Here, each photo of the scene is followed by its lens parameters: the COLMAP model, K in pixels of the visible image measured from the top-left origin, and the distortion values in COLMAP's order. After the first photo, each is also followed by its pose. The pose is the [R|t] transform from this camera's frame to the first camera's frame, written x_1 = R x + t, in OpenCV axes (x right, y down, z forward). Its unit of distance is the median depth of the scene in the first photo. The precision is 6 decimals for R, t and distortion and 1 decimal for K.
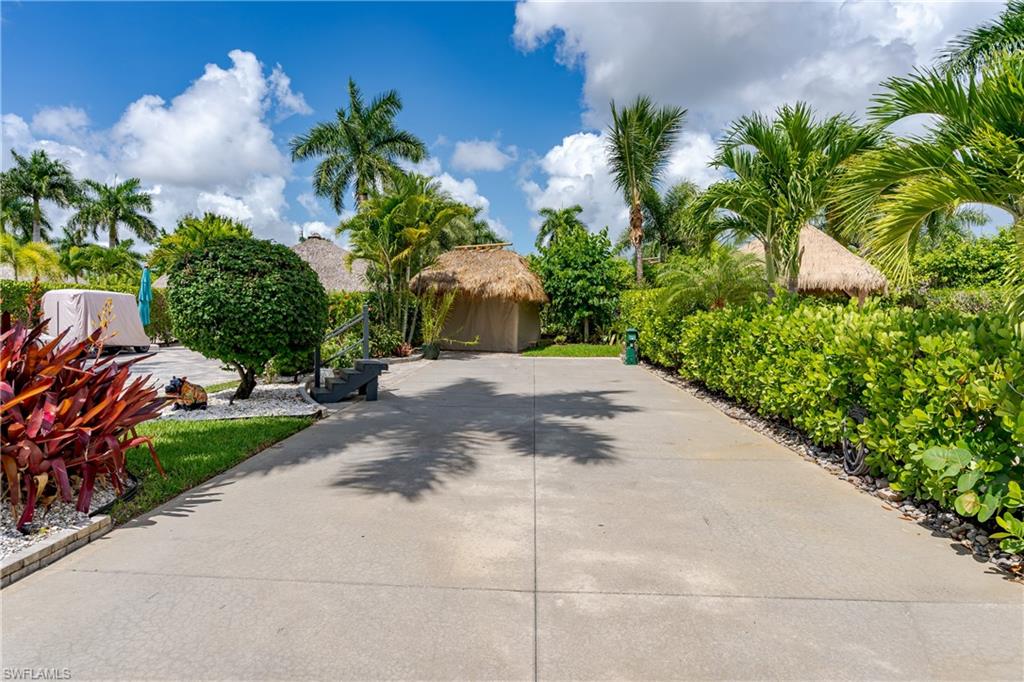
lens RADIAL K [[569.0, 0, 521.1], [0, 569.0, 323.6], [0, 0, 1]] dist [-0.019219, -0.000600]
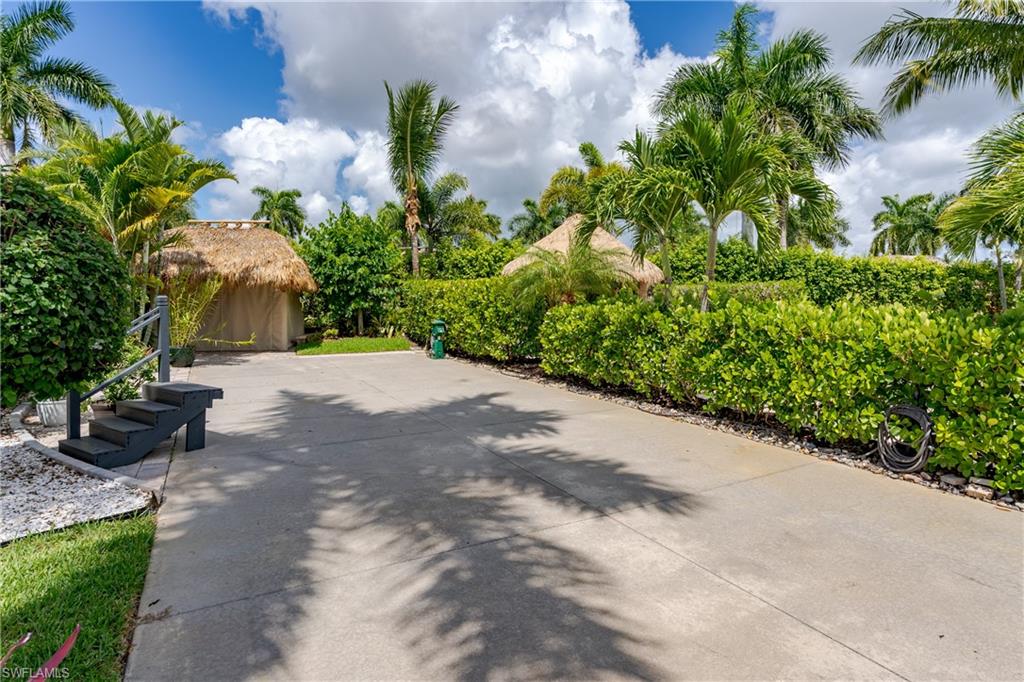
lens RADIAL K [[523.1, 0, 524.9], [0, 523.1, 310.7], [0, 0, 1]] dist [-0.016701, 0.001538]
pose [[0.841898, -0.011977, 0.539504, -0.132793], [0.012299, 0.999920, 0.003005, -0.007107], [-0.539496, 0.004106, 0.841978, 0.163254]]
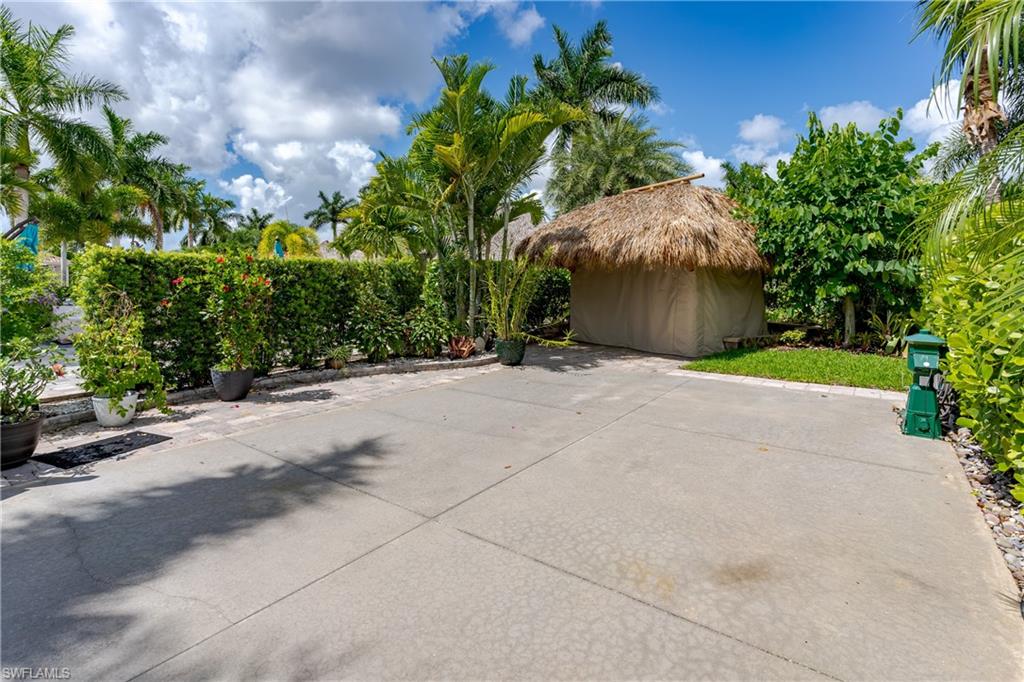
lens RADIAL K [[502.0, 0, 504.9], [0, 502.0, 299.1], [0, 0, 1]] dist [0.004663, -0.001639]
pose [[0.821732, 0.015330, -0.569668, 0.132990], [-0.012182, 0.999882, 0.009334, -0.011771], [0.569744, -0.000730, 0.821822, 0.498975]]
